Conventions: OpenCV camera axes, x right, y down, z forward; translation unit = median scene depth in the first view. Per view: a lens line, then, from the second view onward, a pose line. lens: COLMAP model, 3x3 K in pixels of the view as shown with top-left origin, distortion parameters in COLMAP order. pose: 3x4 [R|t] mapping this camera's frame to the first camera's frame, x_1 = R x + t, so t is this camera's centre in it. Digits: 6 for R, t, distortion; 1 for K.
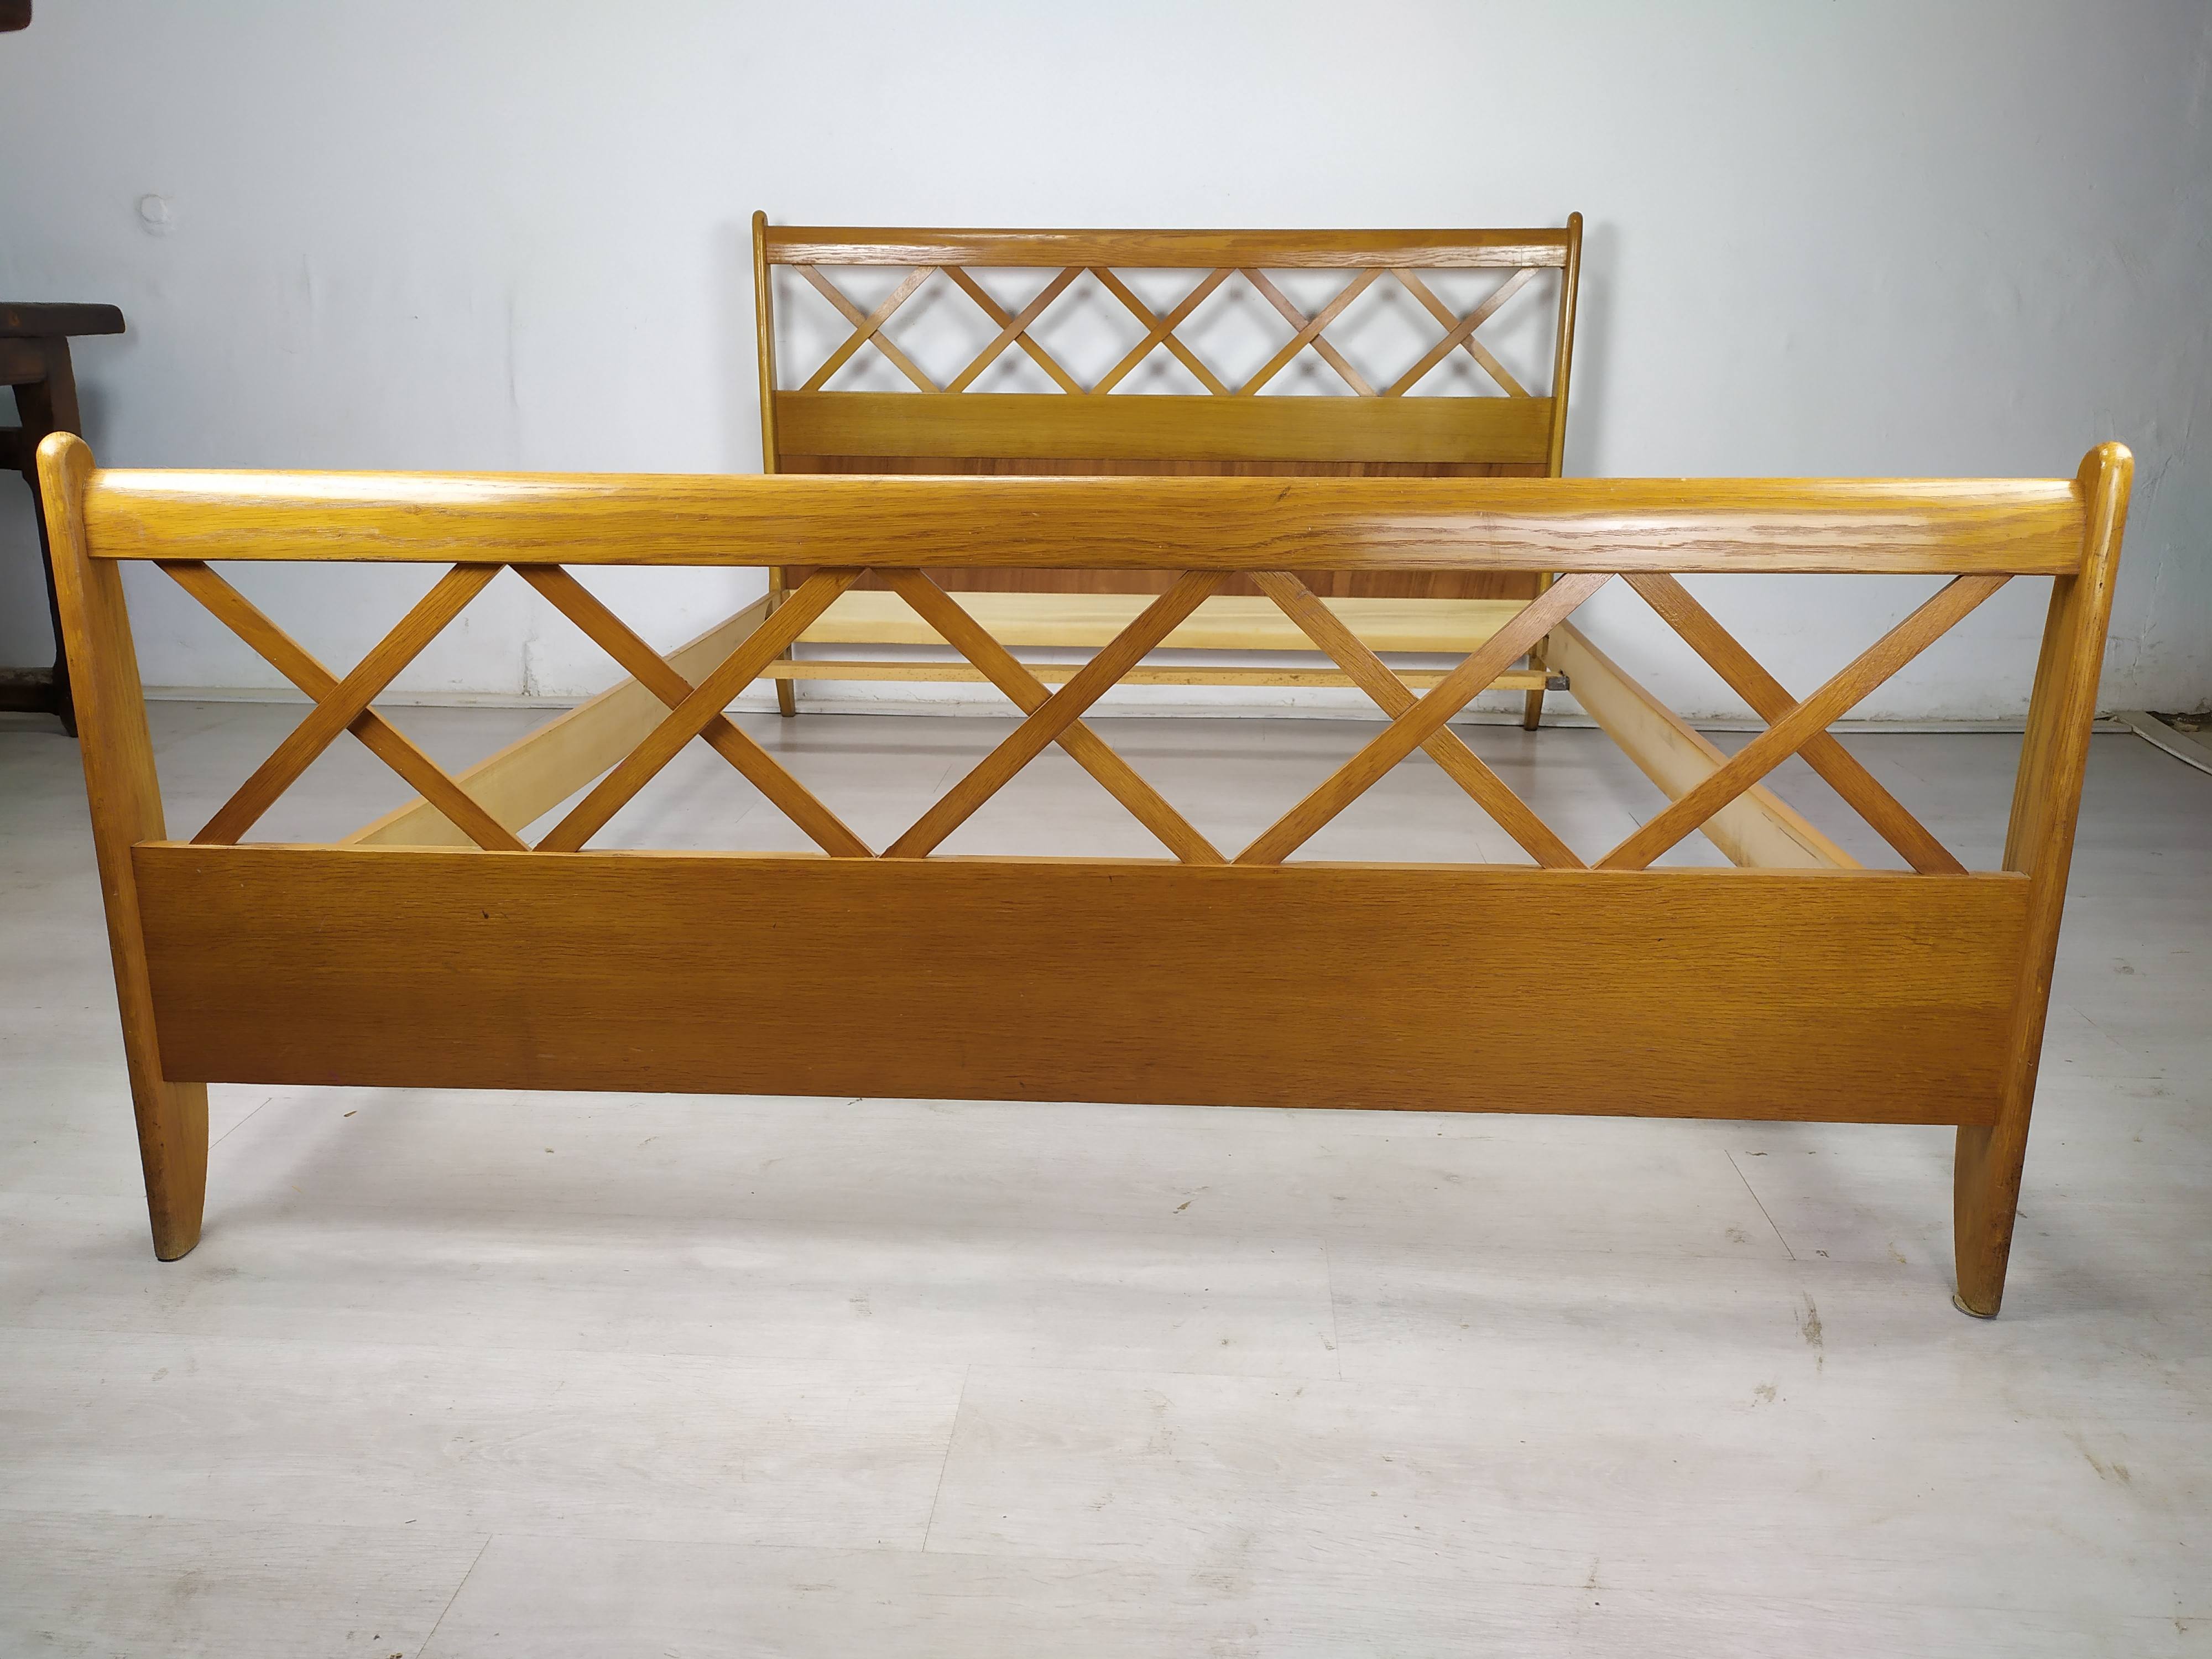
lens RADIAL K [[1630.5, 0, 1100.2], [0, 1630.5, 831.2], [0, 0, 1]] dist [0.056115, -0.055118]
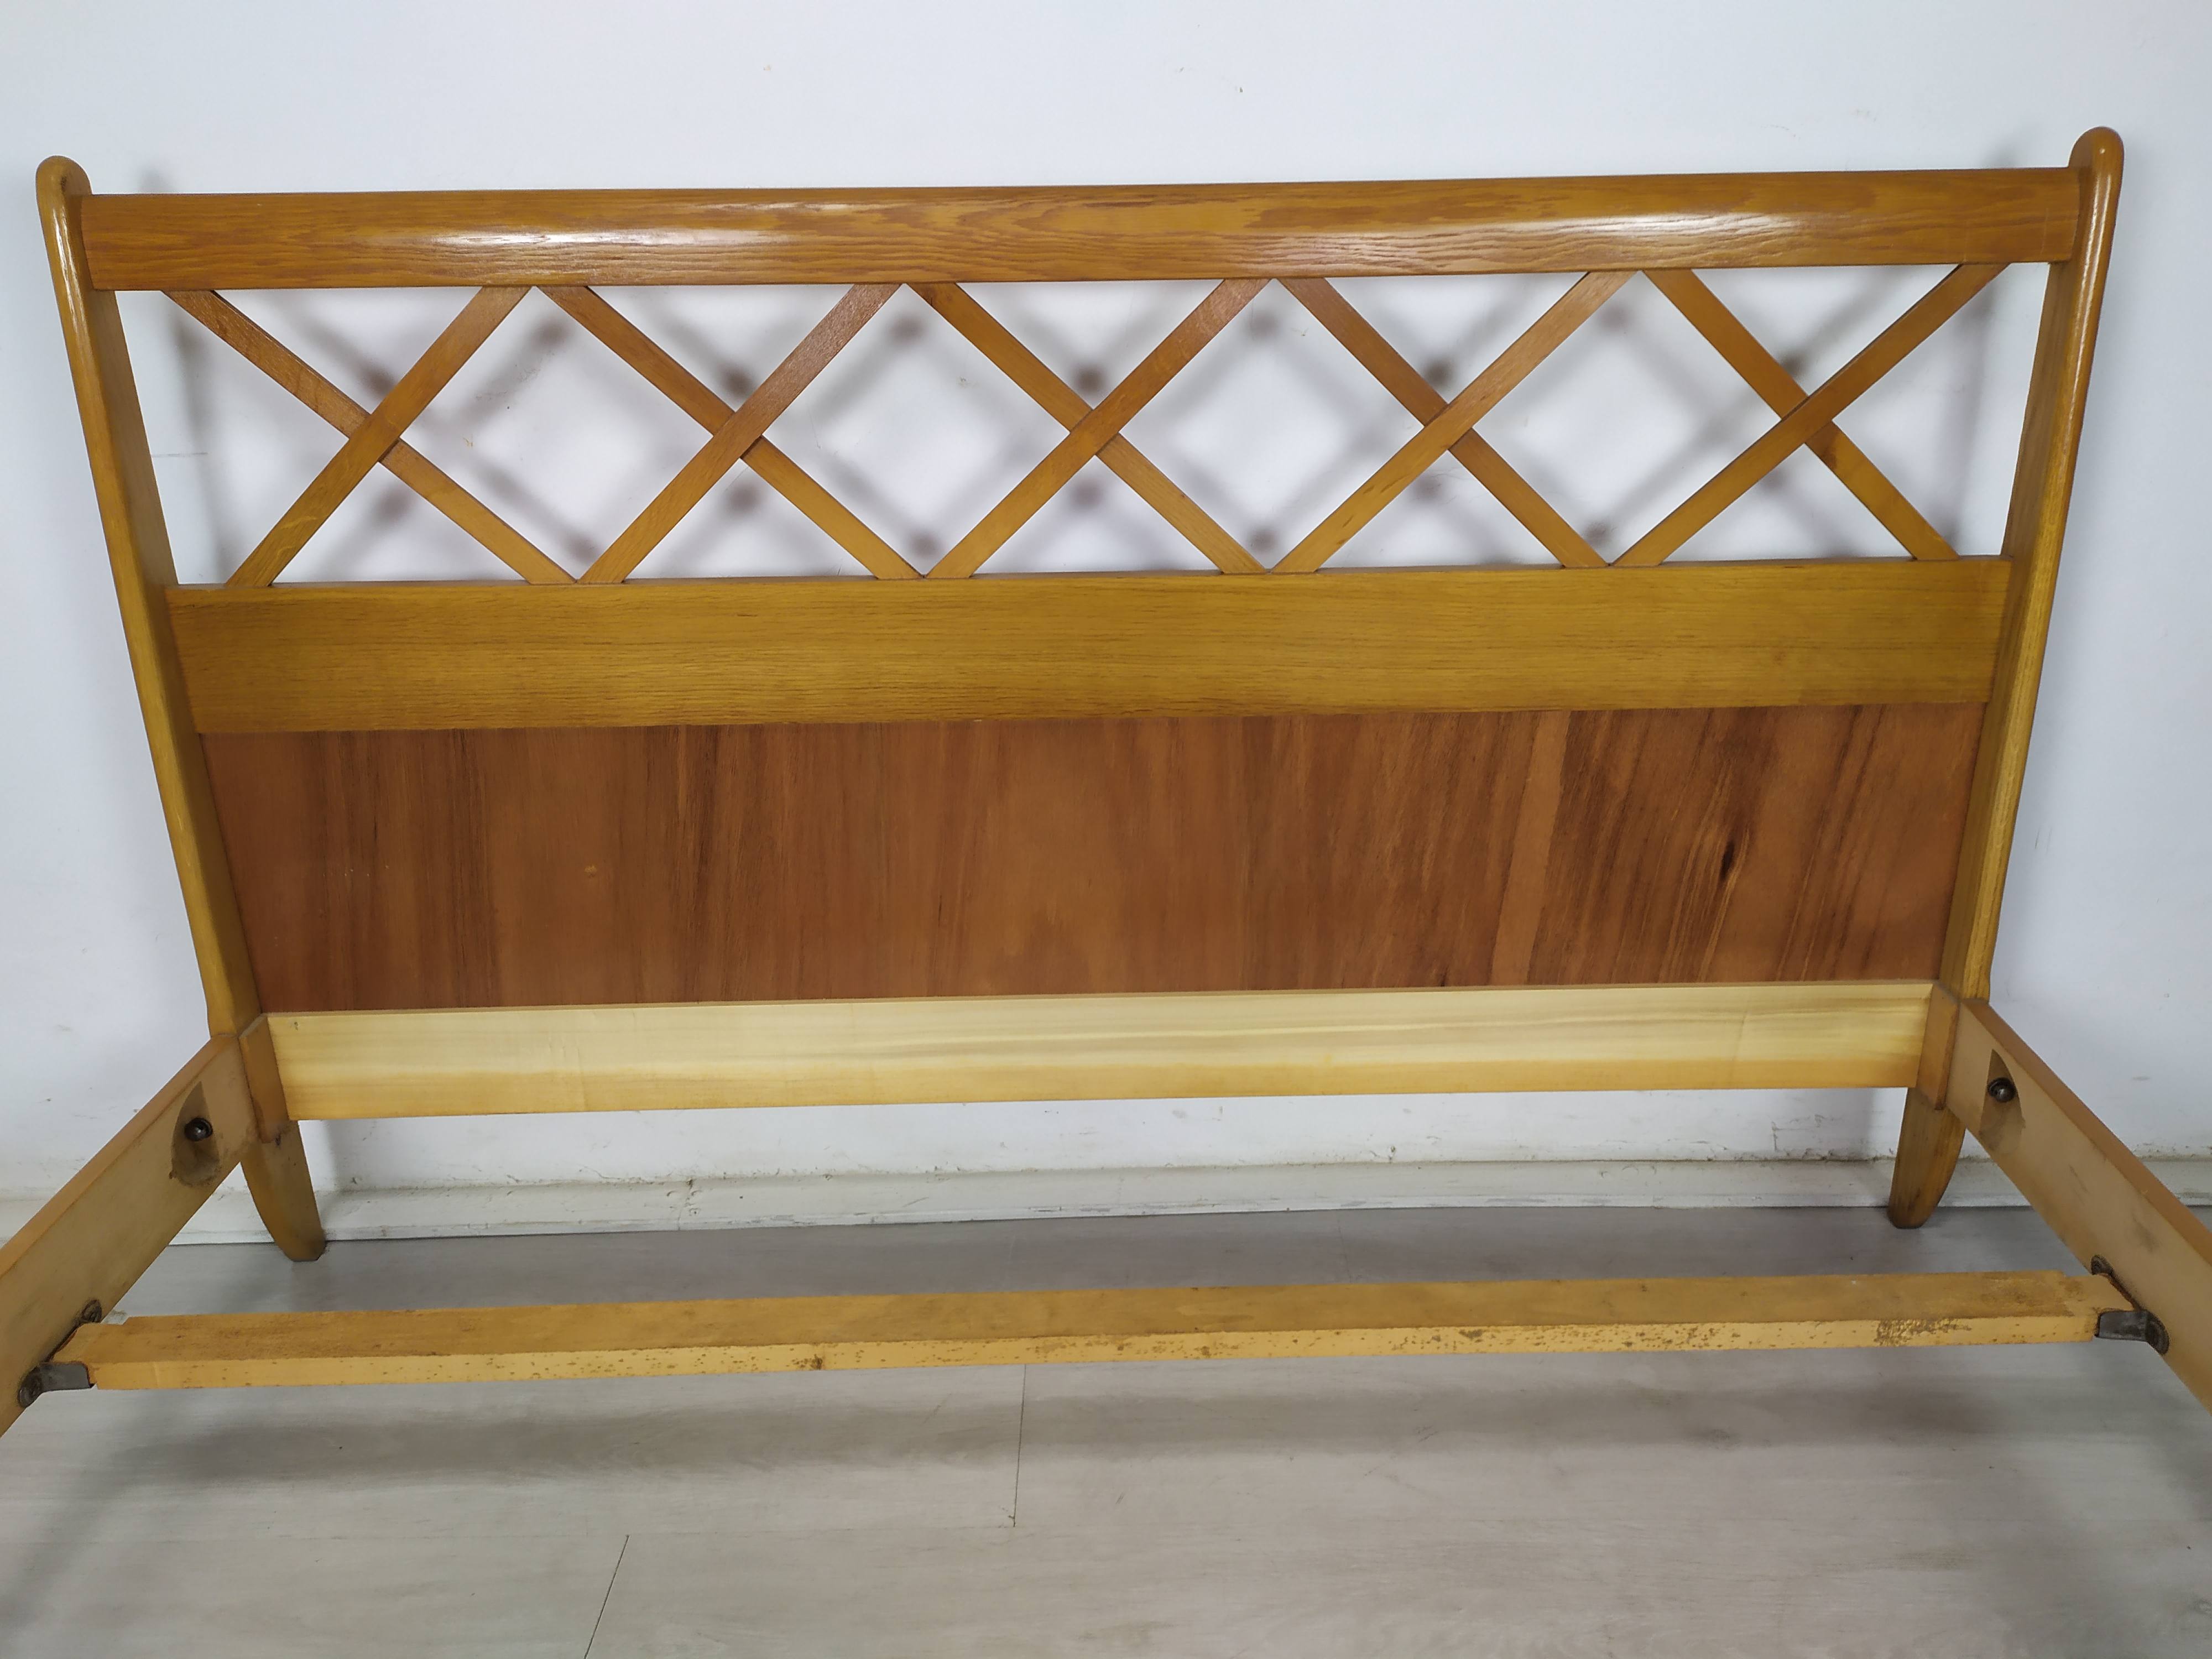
lens RADIAL K [[1704.6, 0, 1117.1], [0, 1704.6, 803.1], [0, 0, 1]] dist [0.021428, -0.008488]
pose [[0.997002, -0.045508, 0.062574, 0.027839], [0.041453, 0.997047, 0.064642, -0.569321], [-0.065331, -0.061855, 0.995945, 1.344625]]
